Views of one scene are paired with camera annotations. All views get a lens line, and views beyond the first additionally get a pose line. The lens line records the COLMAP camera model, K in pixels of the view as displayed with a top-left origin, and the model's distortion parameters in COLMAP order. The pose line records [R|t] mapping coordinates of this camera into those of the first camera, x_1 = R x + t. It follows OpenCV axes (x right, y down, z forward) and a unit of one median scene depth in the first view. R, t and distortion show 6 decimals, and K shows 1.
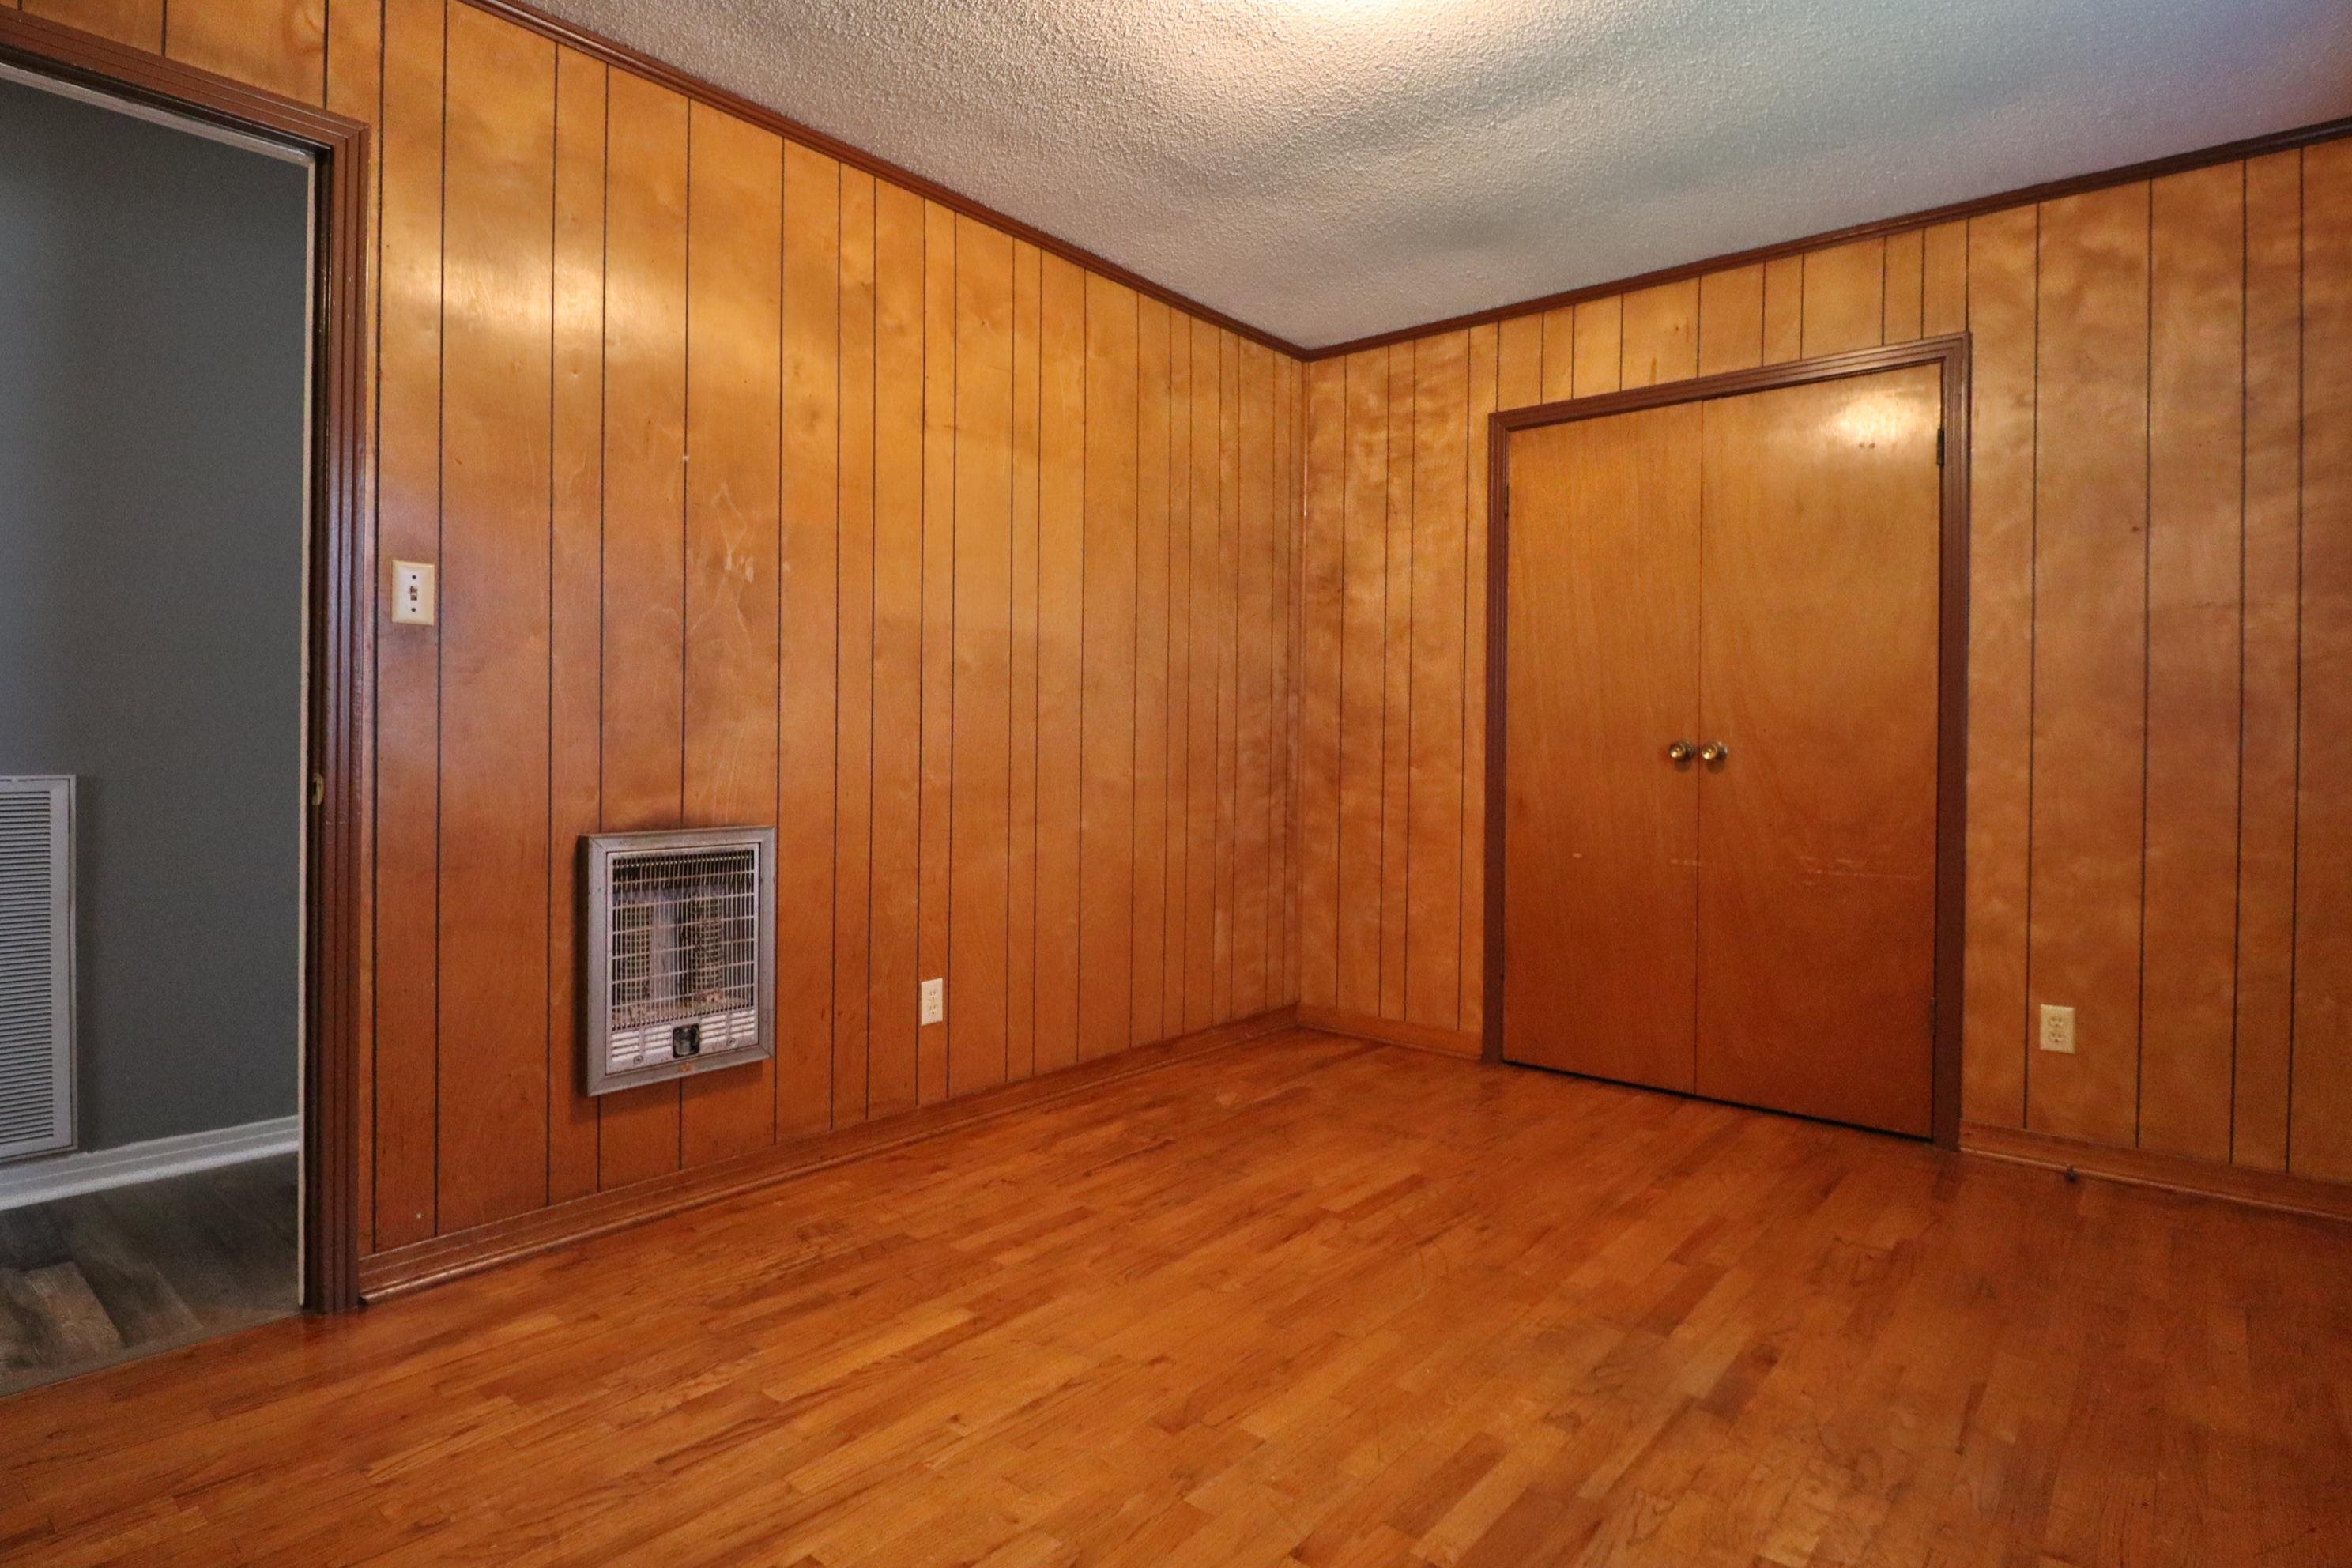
lens RADIAL K [[1224.8, 0, 1180.8], [0, 1224.8, 784.9], [0, 0, 1]] dist [0.000127, -0.014095]
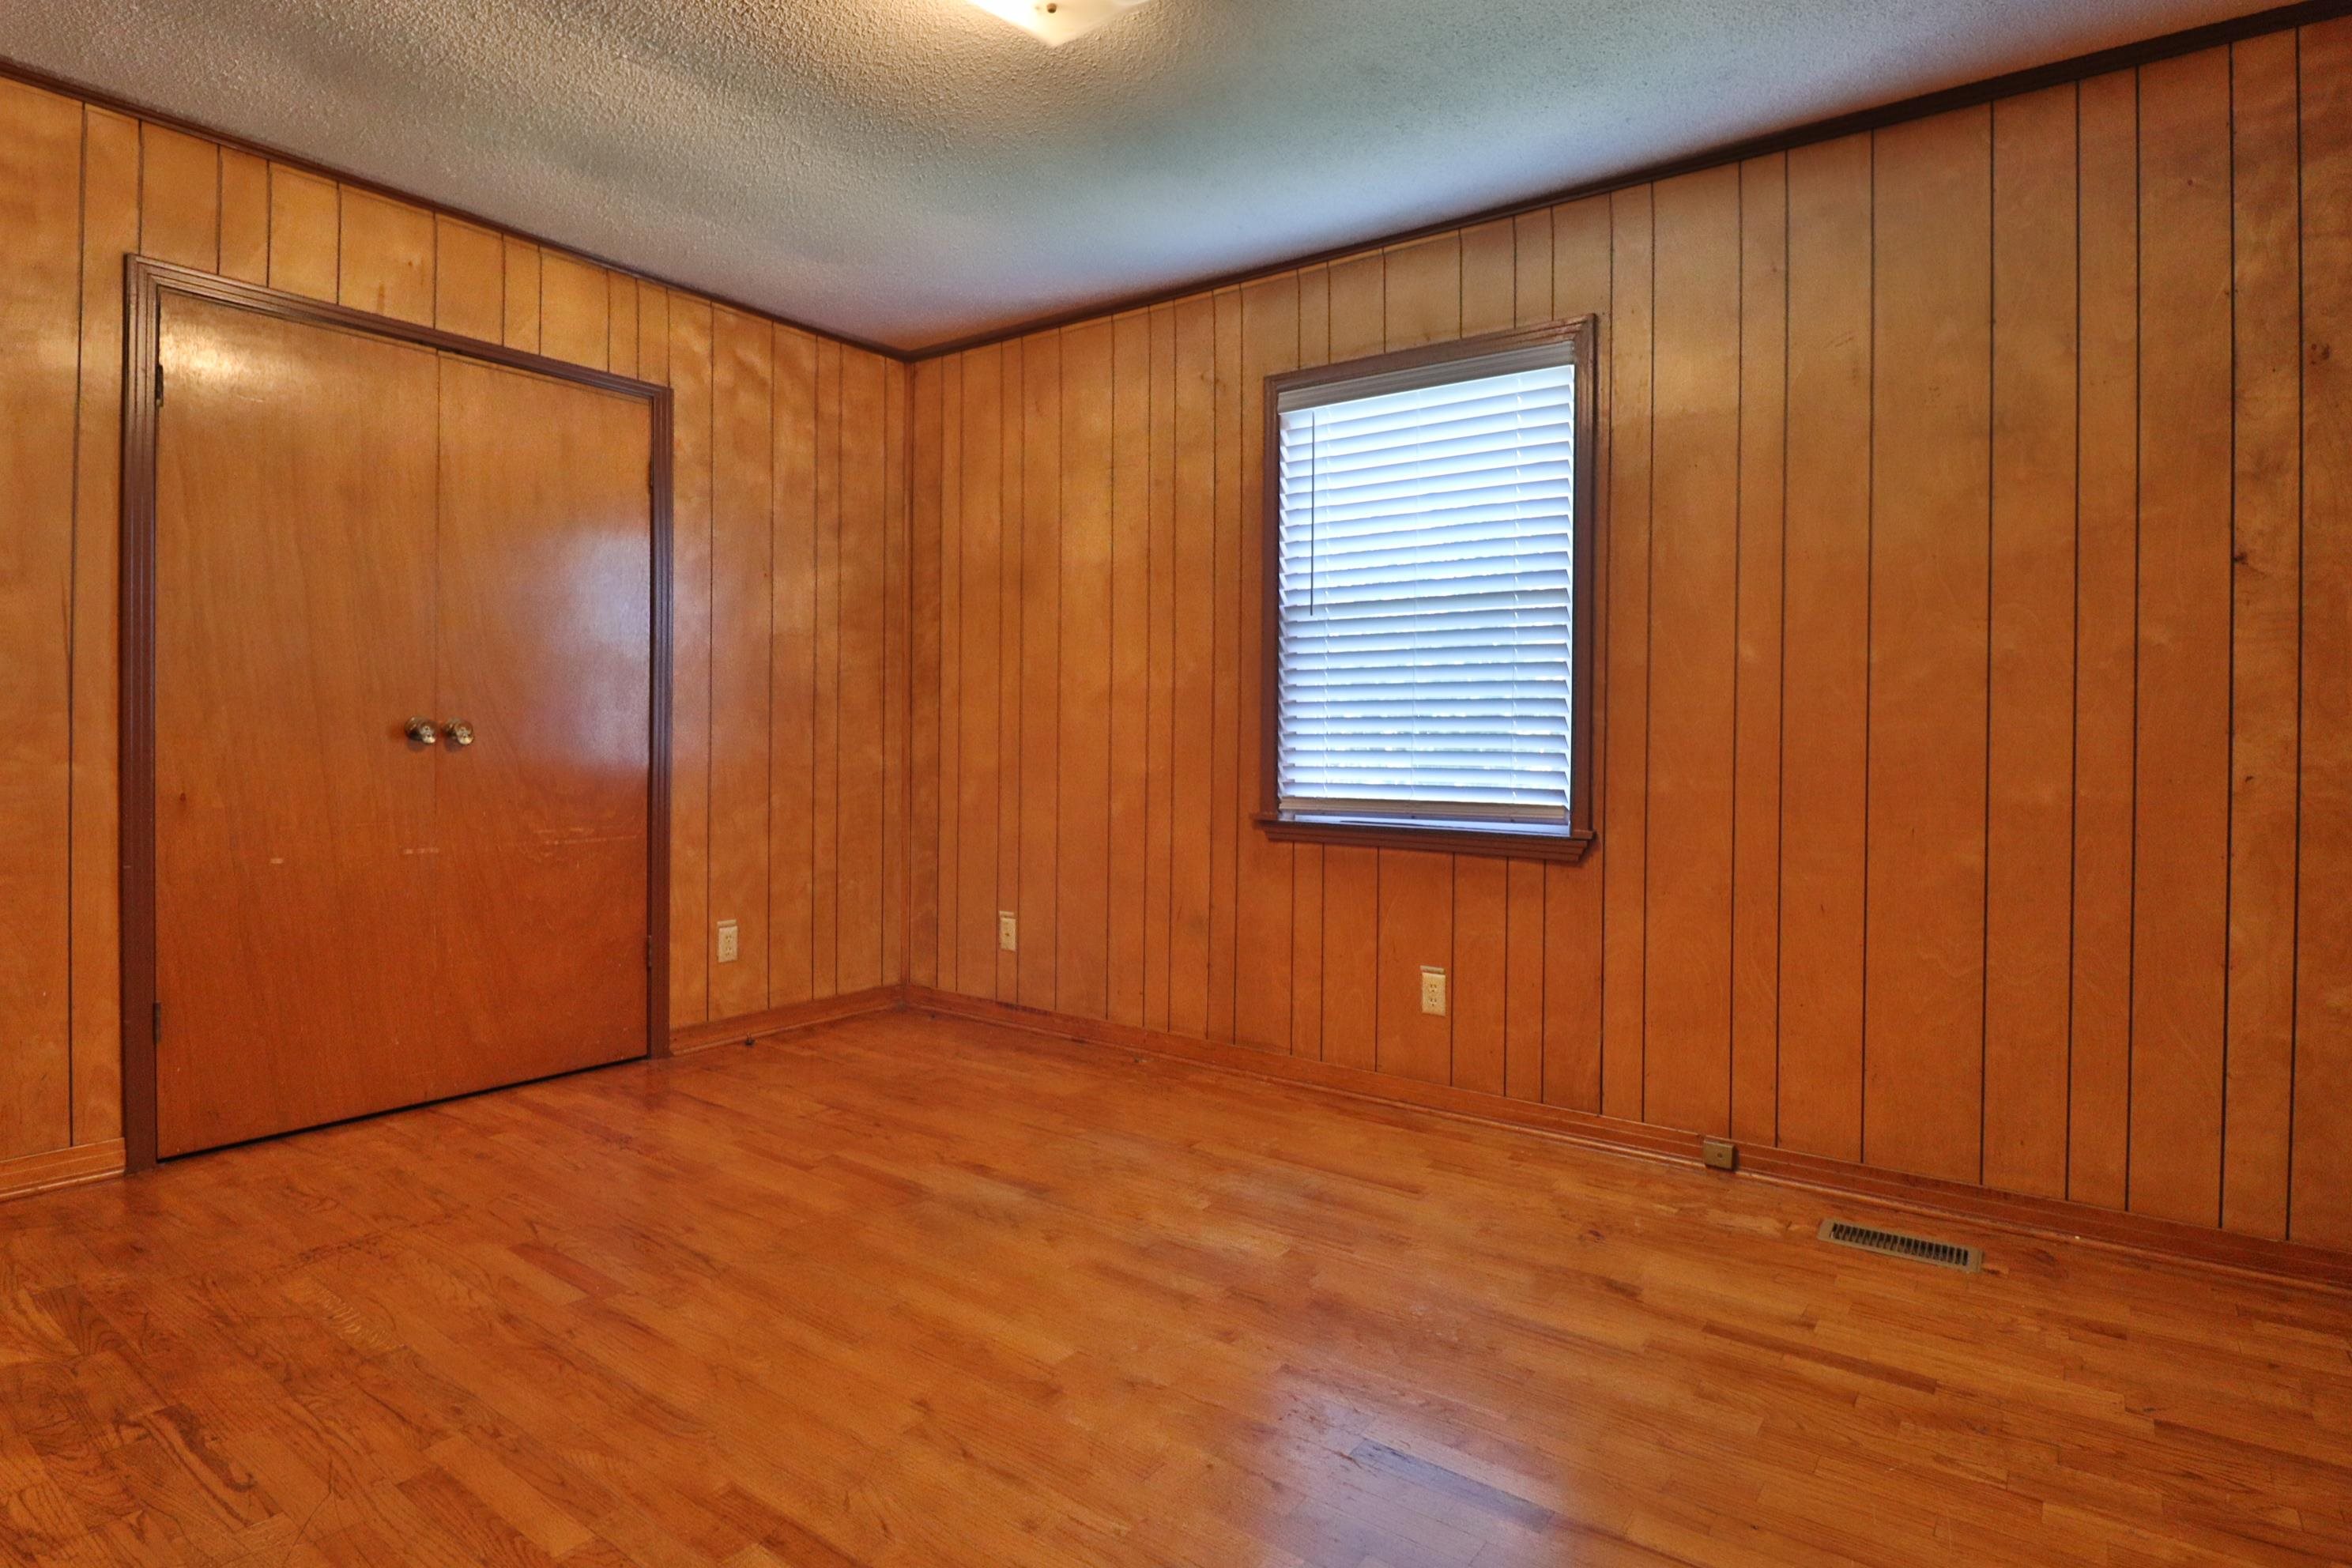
lens RADIAL K [[1224.8, 0, 1183.8], [0, 1224.8, 758.1], [0, 0, 1]] dist [0.000127, -0.014095]
pose [[-0.057701, -0.031272, 0.997844, -0.649686], [0.021394, 0.999241, 0.032553, -0.029530], [-0.998105, 0.023227, -0.056988, 0.586038]]
